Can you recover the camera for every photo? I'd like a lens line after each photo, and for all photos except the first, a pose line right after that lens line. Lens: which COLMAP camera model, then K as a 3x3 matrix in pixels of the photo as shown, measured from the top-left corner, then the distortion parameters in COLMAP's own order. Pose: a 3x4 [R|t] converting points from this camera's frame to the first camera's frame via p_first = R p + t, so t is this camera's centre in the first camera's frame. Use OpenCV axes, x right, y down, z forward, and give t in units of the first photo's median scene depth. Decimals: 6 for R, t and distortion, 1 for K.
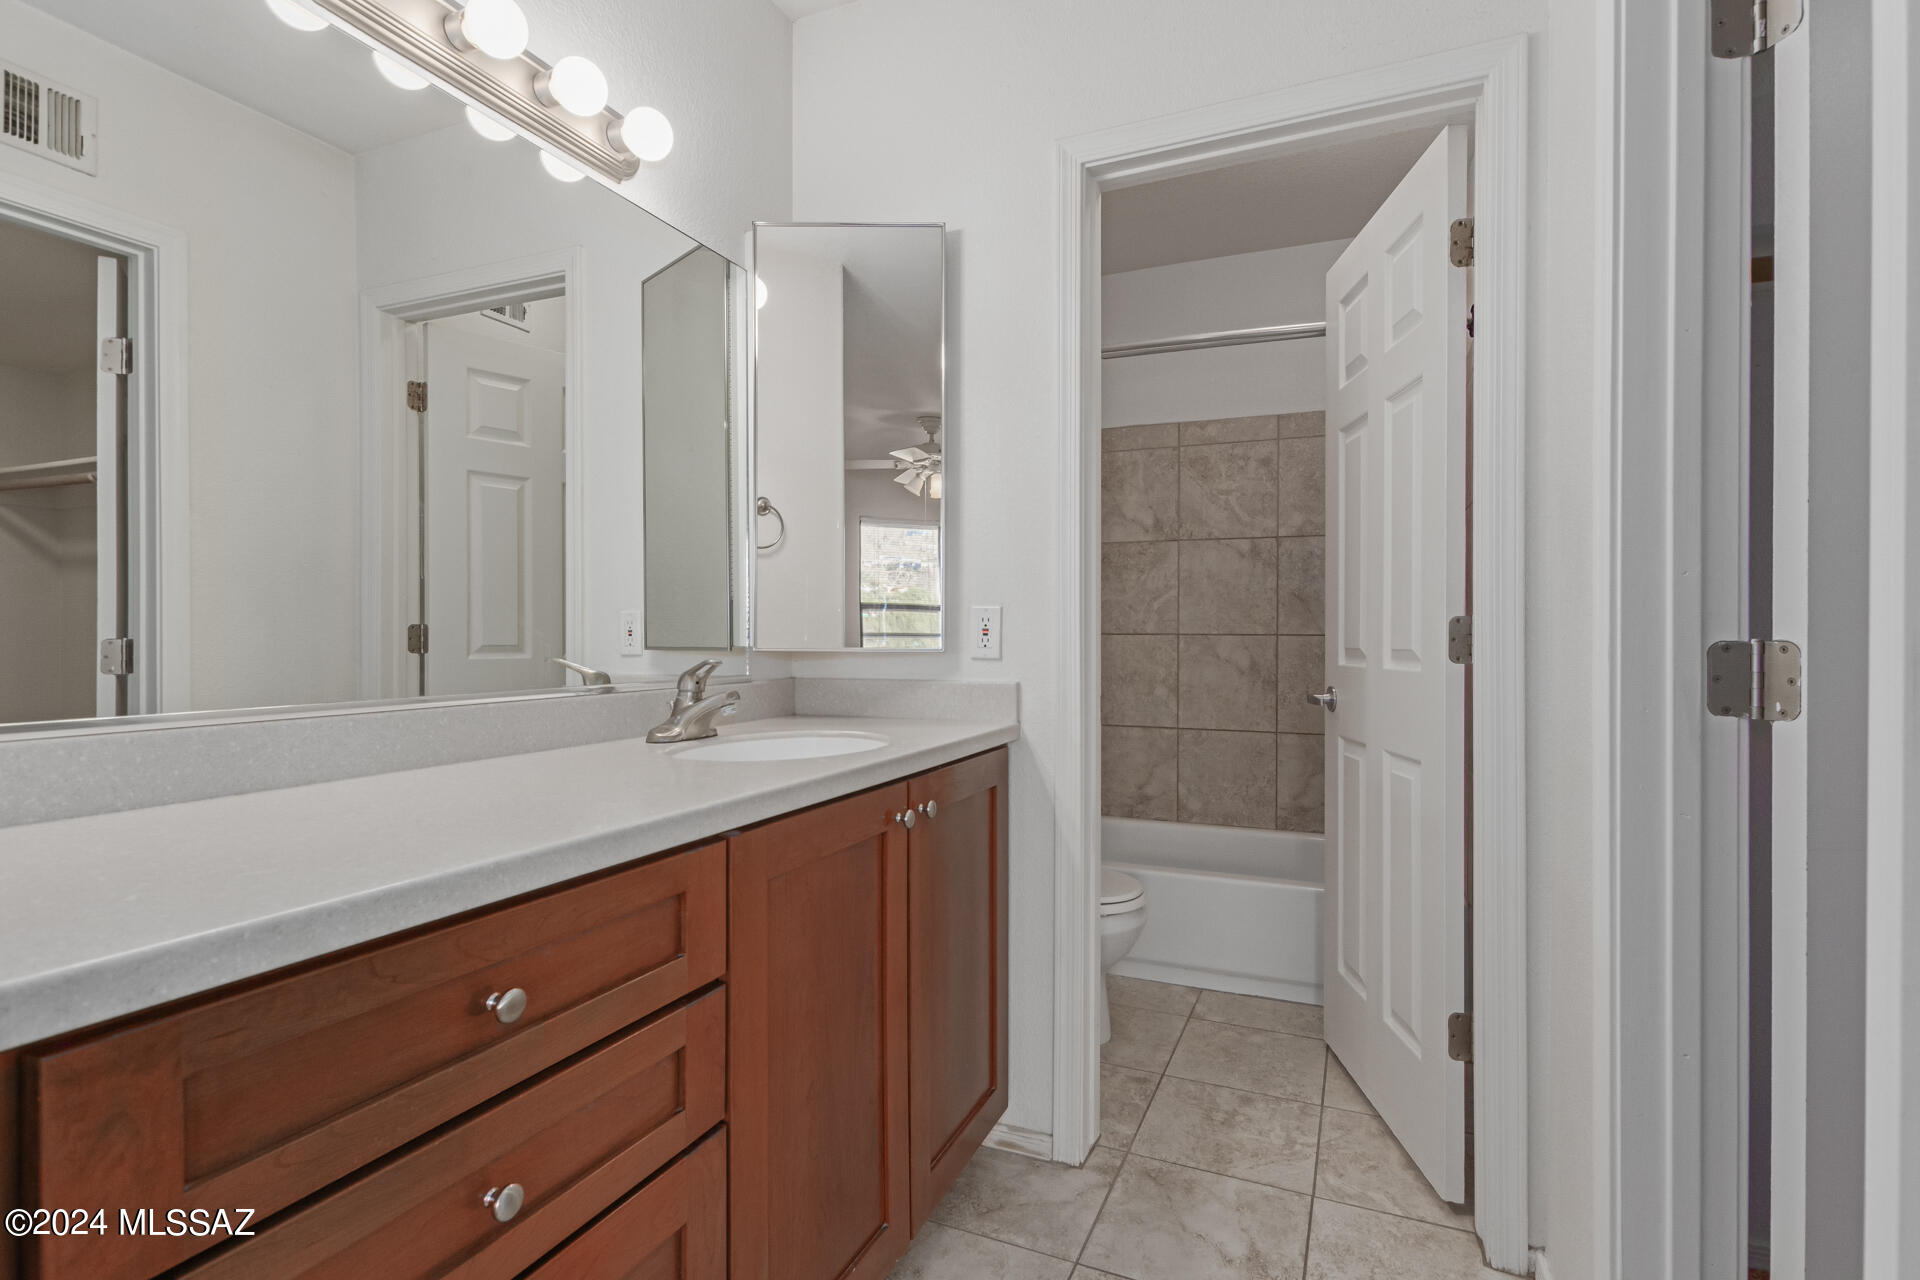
lens RADIAL K [[915.2, 0, 957.4], [0, 915.2, 643.5], [0, 0, 1]] dist [0.007171, -0.000366]
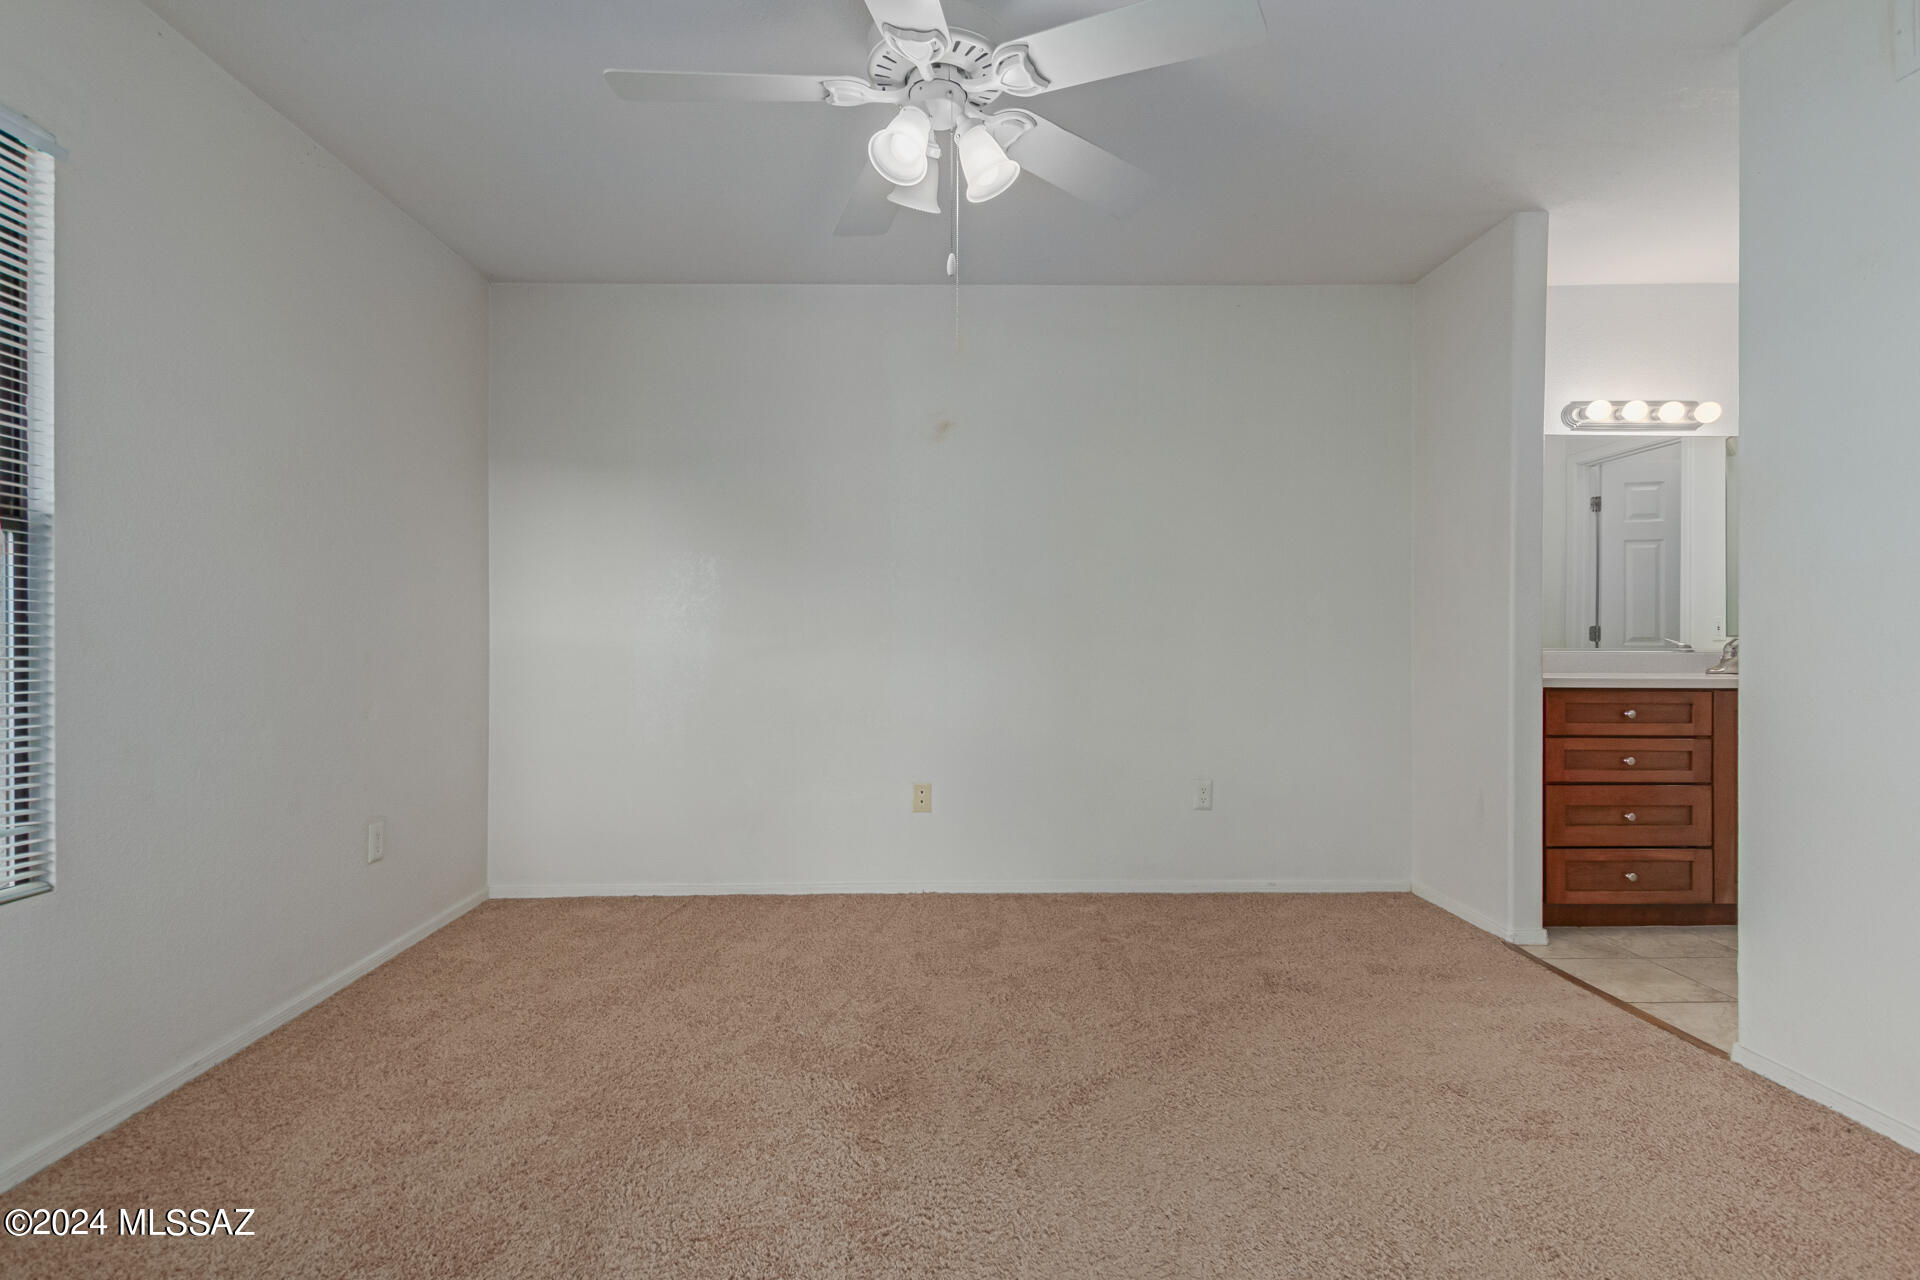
lens RADIAL K [[915.2, 0, 957.4], [0, 915.2, 643.5], [0, 0, 1]] dist [0.007171, -0.000366]
pose [[0.434298, 0.001284, -0.900768, 0.692843], [-0.007992, 0.999965, -0.002428, 0.038371], [0.900734, 0.008253, 0.434293, -1.274604]]
